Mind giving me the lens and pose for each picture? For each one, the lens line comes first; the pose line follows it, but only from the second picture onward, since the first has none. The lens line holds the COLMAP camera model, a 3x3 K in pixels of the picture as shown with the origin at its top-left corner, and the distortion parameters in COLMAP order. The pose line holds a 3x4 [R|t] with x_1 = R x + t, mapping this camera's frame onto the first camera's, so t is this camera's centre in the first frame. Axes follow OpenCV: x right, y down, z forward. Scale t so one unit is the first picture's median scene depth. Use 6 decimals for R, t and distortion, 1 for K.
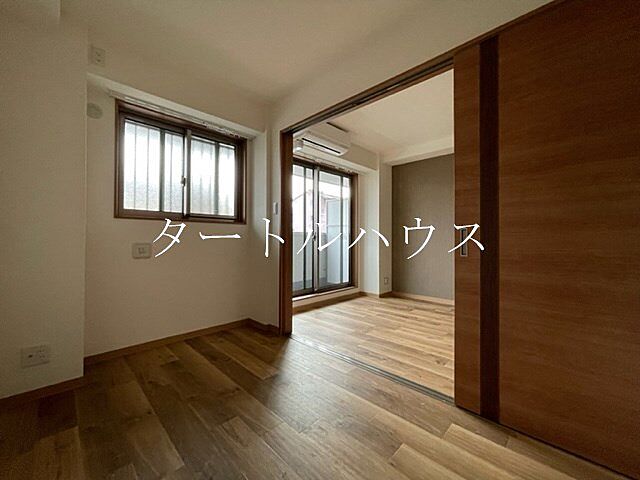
lens RADIAL K [[257.1, 0, 317.0], [0, 257.1, 237.2], [0, 0, 1]] dist [0.005221, 0.000913]
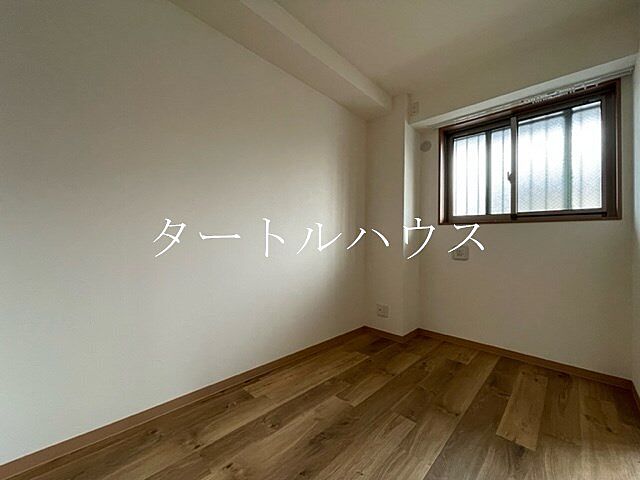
lens RADIAL K [[257.1, 0, 313.6], [0, 257.1, 235.3], [0, 0, 1]] dist [0.005221, 0.000913]
pose [[0.022064, -0.023110, -0.999489, 0.386027], [-0.003350, 0.999725, -0.023190, 0.004266], [0.999751, 0.003859, 0.021981, 0.337007]]
